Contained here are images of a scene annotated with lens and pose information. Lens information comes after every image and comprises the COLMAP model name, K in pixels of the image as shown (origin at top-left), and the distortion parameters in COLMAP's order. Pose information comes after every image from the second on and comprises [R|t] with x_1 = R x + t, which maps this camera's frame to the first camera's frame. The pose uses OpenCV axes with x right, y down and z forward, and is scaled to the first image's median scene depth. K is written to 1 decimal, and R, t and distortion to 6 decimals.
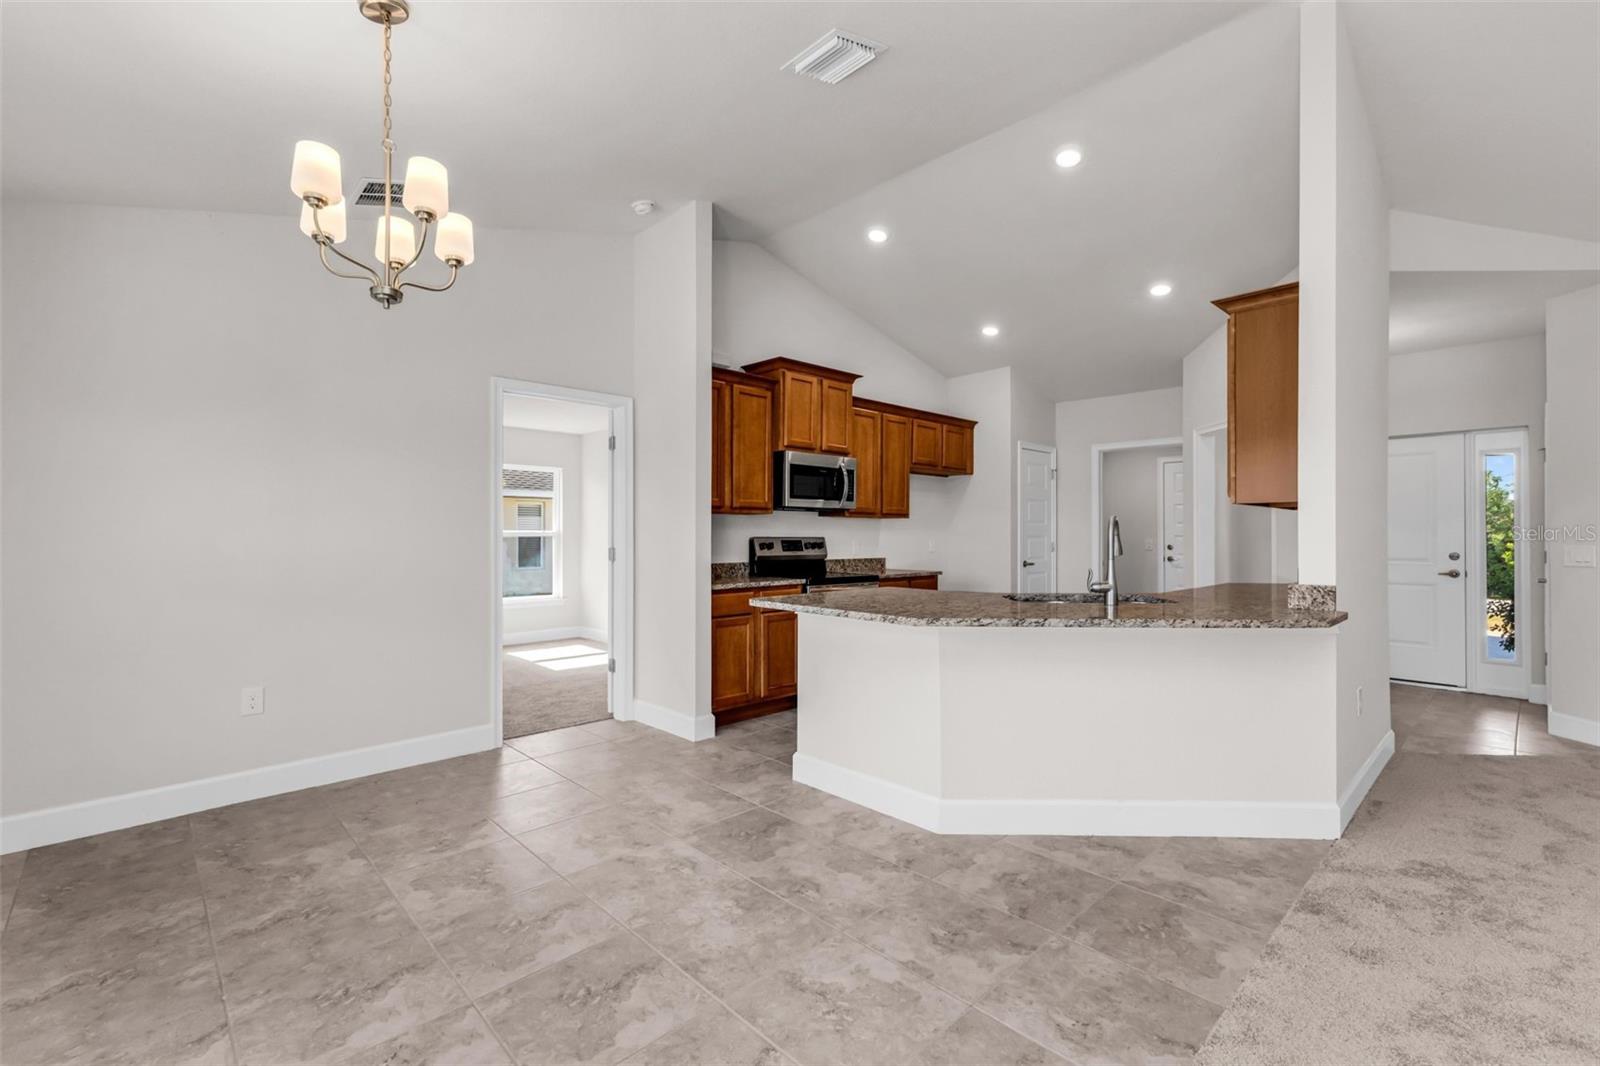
lens RADIAL K [[693.2, 0, 806.2], [0, 693.2, 525.1], [0, 0, 1]] dist [0.009805, -0.002449]
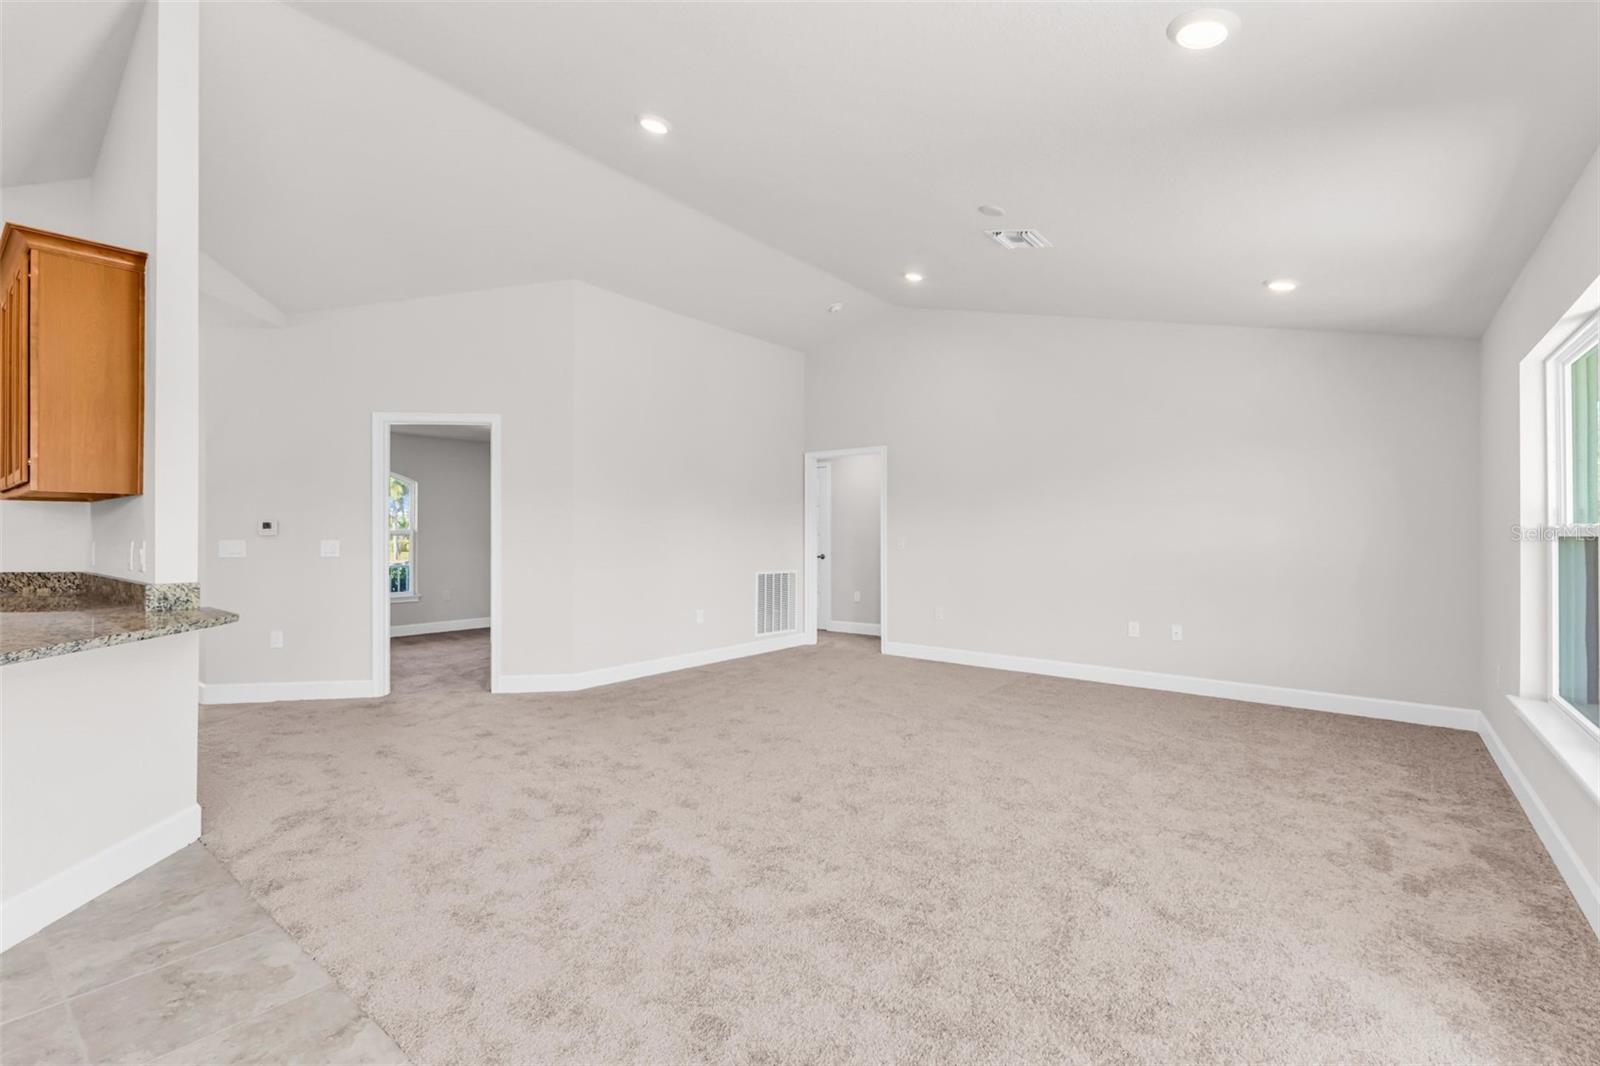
lens RADIAL K [[693.2, 0, 810.6], [0, 693.2, 527.9], [0, 0, 1]] dist [0.009805, -0.002449]
pose [[-0.121757, 0.002667, 0.992556, -0.367173], [-0.007679, 0.999964, -0.003629, 0.007873], [-0.992530, -0.008063, -0.121732, 0.296349]]
